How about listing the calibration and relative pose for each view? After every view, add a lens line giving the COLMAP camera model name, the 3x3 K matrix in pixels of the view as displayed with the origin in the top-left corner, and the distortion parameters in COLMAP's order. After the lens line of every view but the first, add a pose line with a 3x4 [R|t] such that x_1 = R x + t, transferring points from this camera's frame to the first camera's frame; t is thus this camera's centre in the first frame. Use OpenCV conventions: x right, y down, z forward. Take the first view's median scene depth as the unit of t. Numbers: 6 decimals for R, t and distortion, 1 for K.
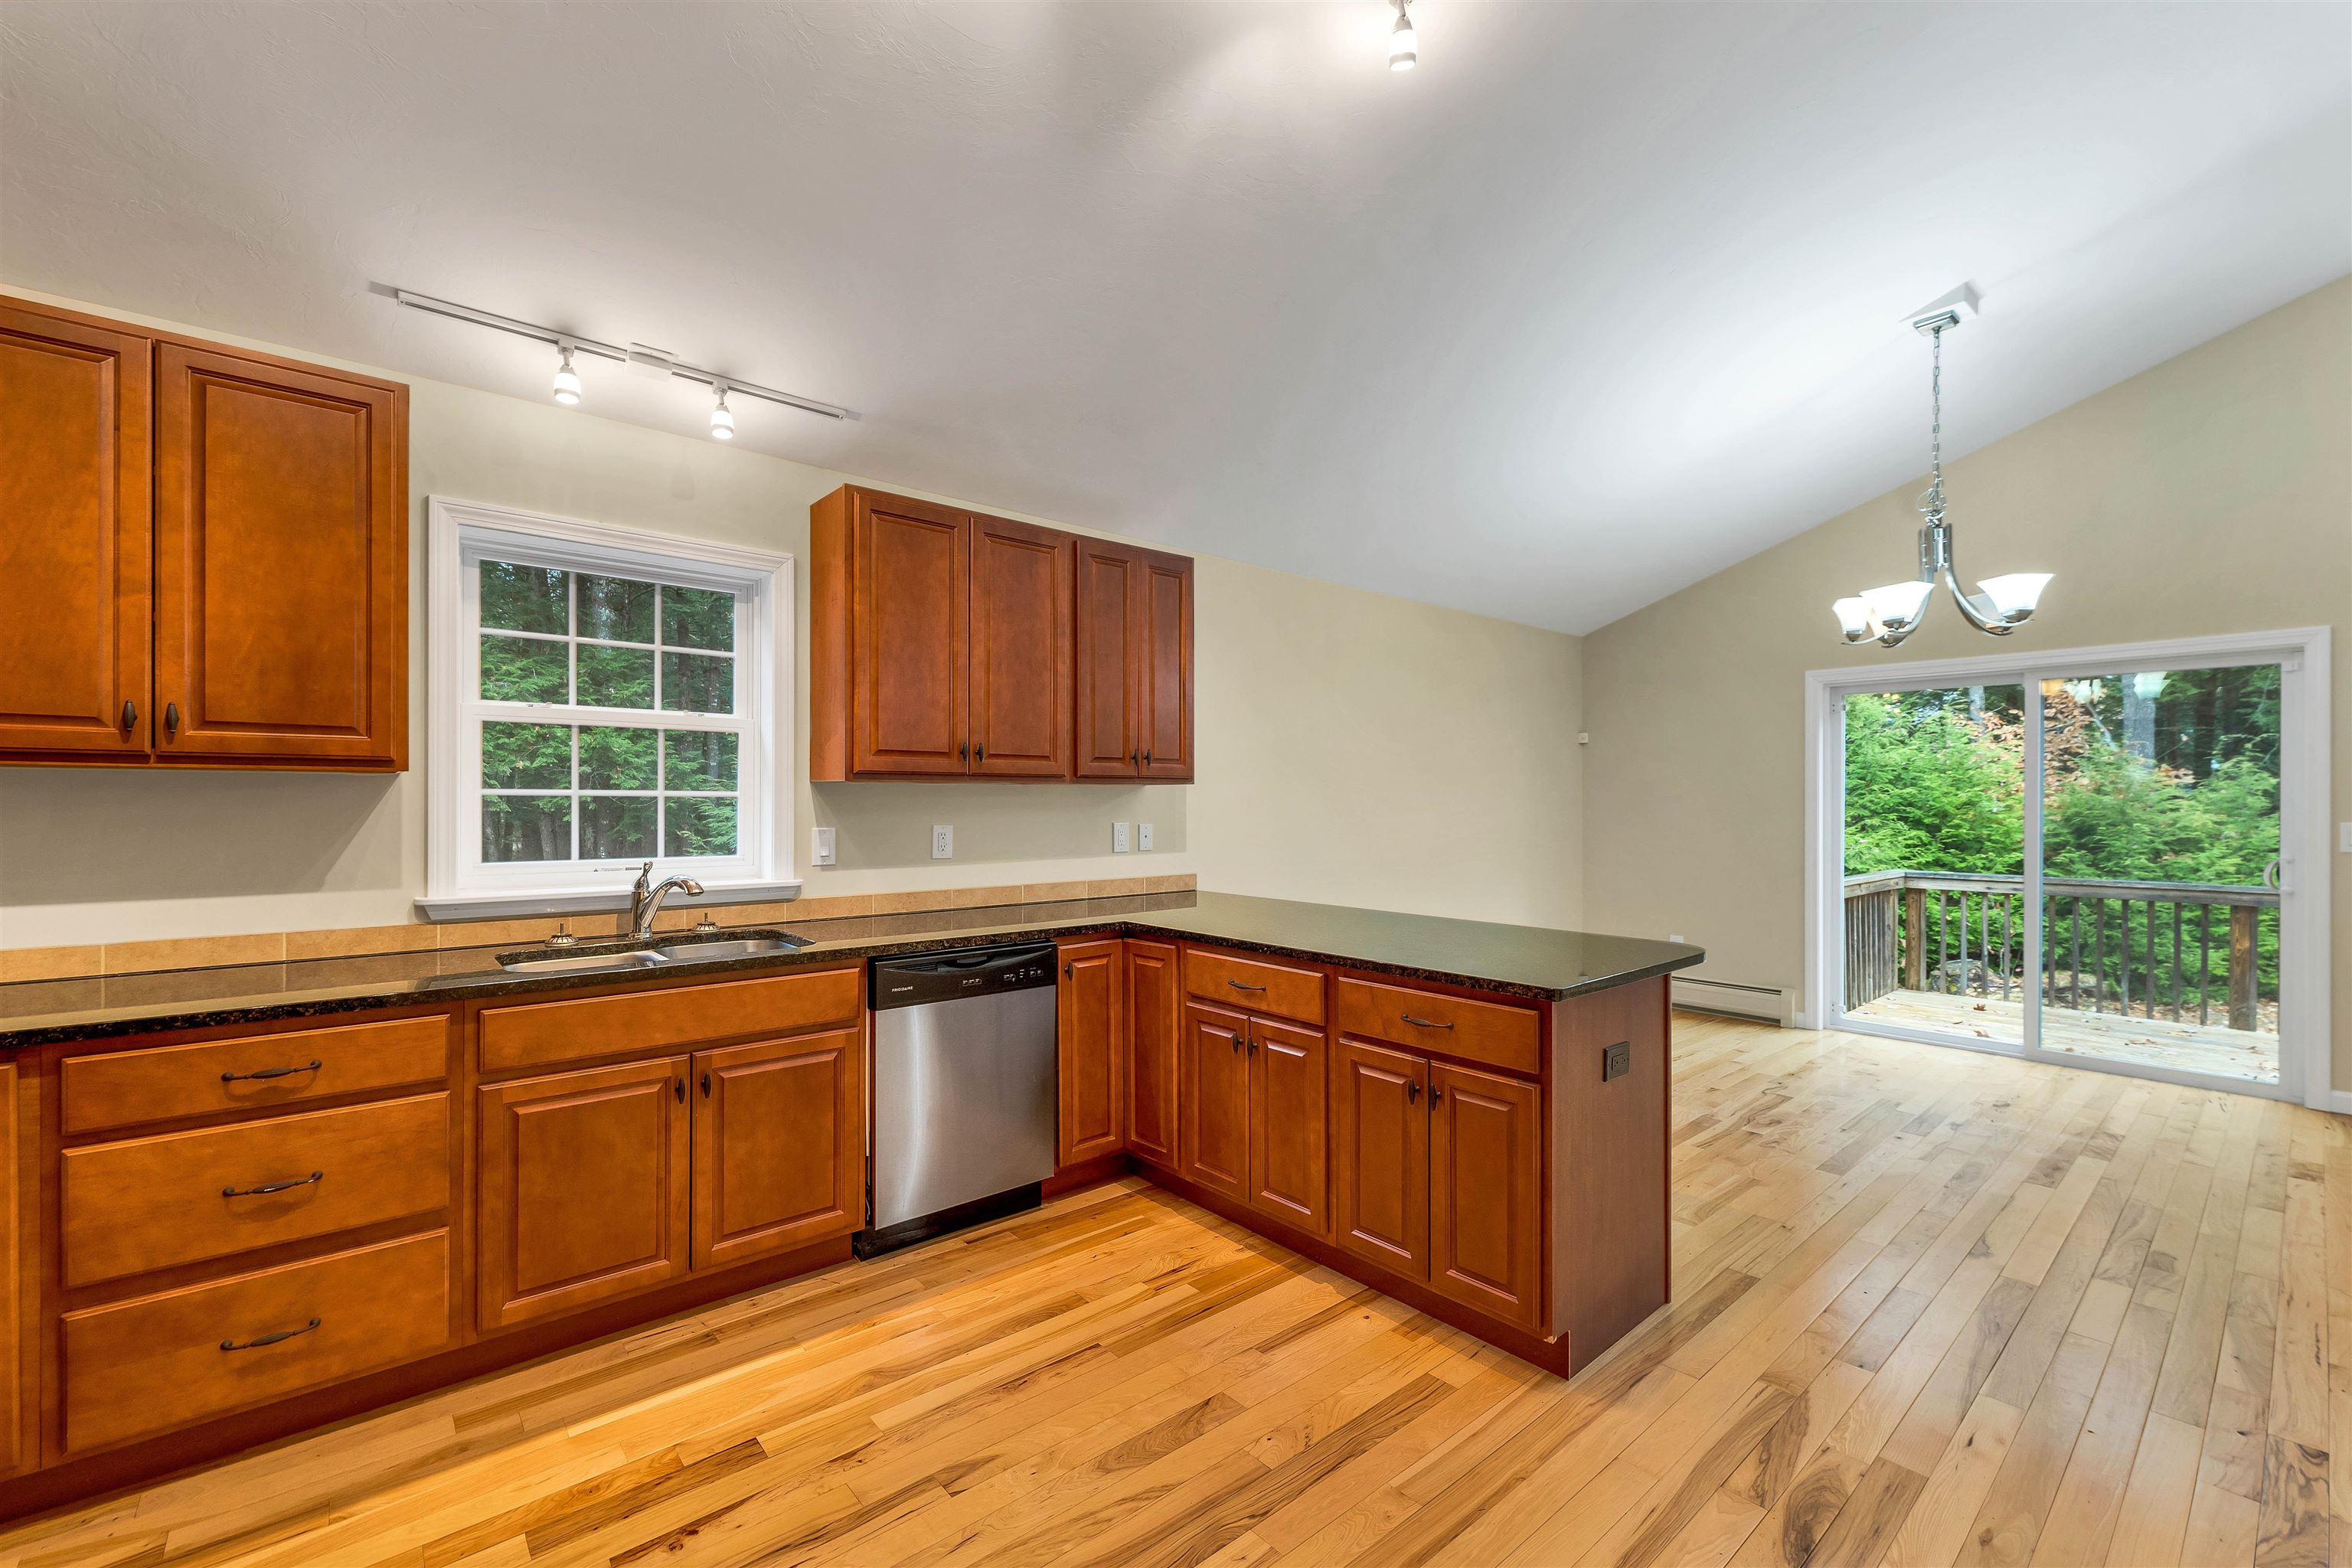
lens RADIAL K [[966.4, 0, 1180.0], [0, 966.4, 788.1], [0, 0, 1]] dist [0.004125, 0.000513]
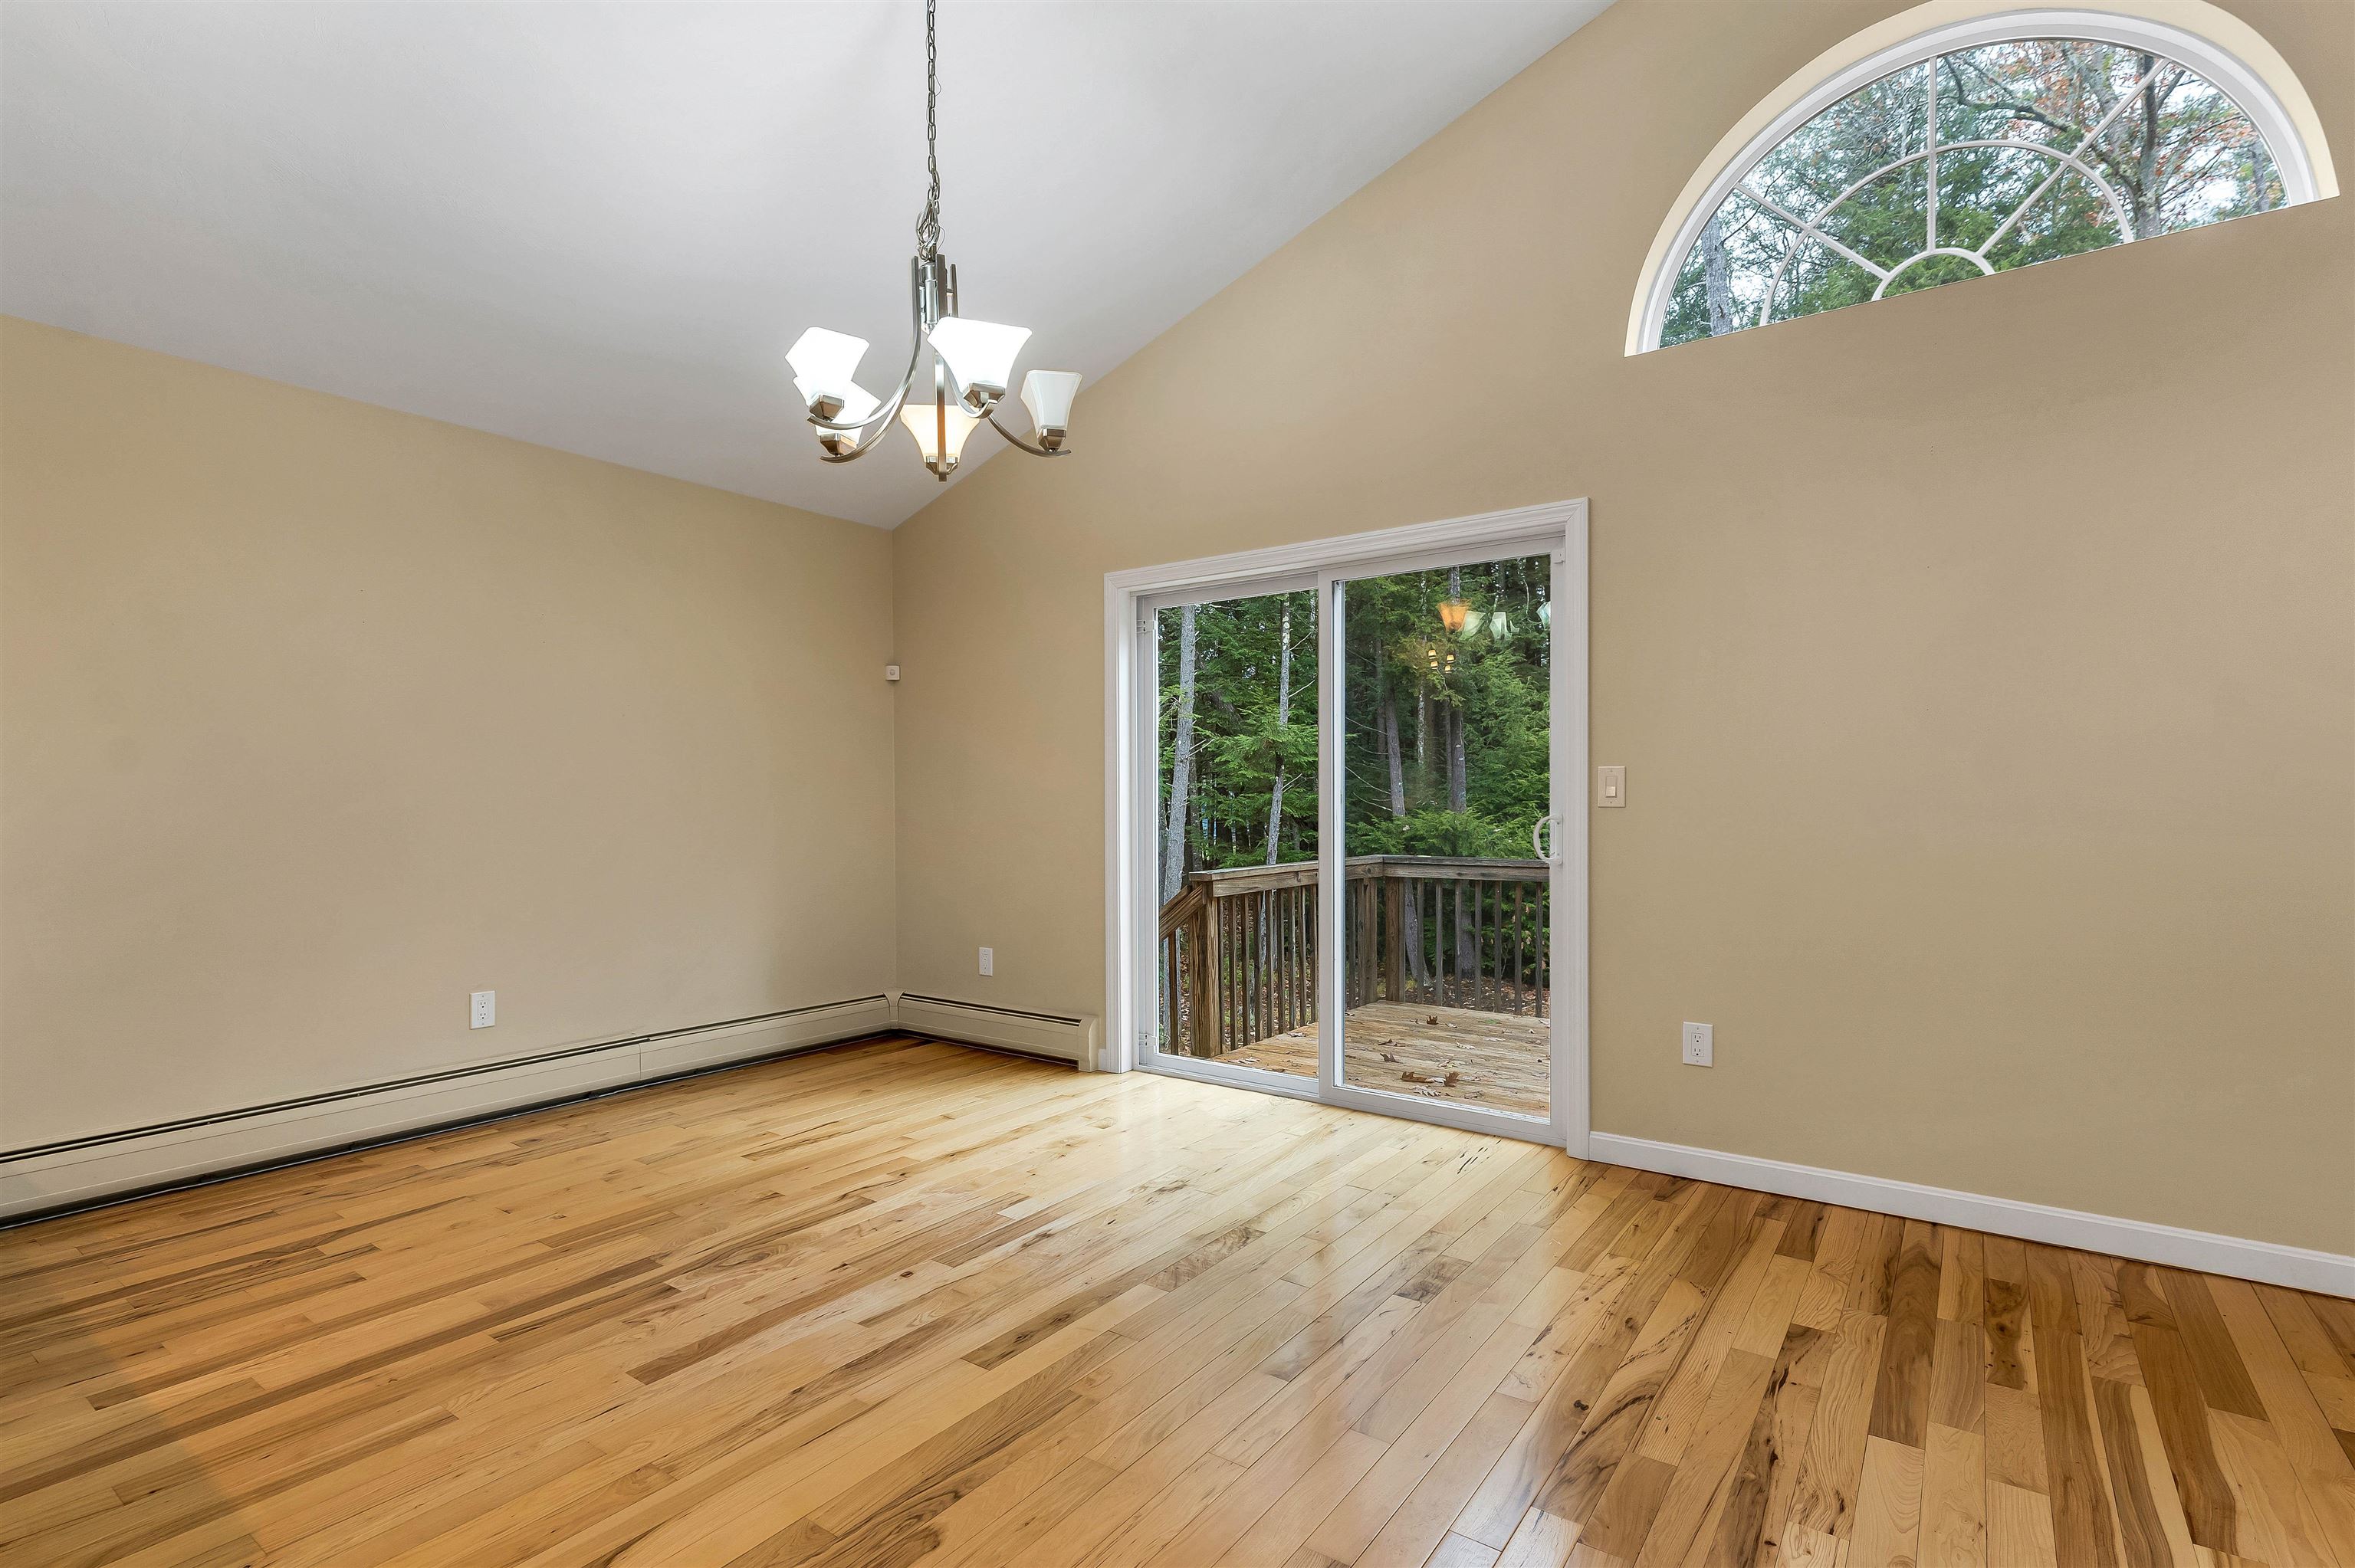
lens RADIAL K [[1096.1, 0, 1176.2], [0, 1096.1, 796.4], [0, 0, 1]] dist [-0.006181, -0.000309]
pose [[0.971947, -0.002650, 0.235183, 0.674076], [0.000040, 0.999938, 0.011104, 0.046701], [-0.235198, -0.010783, 0.971888, 0.265098]]
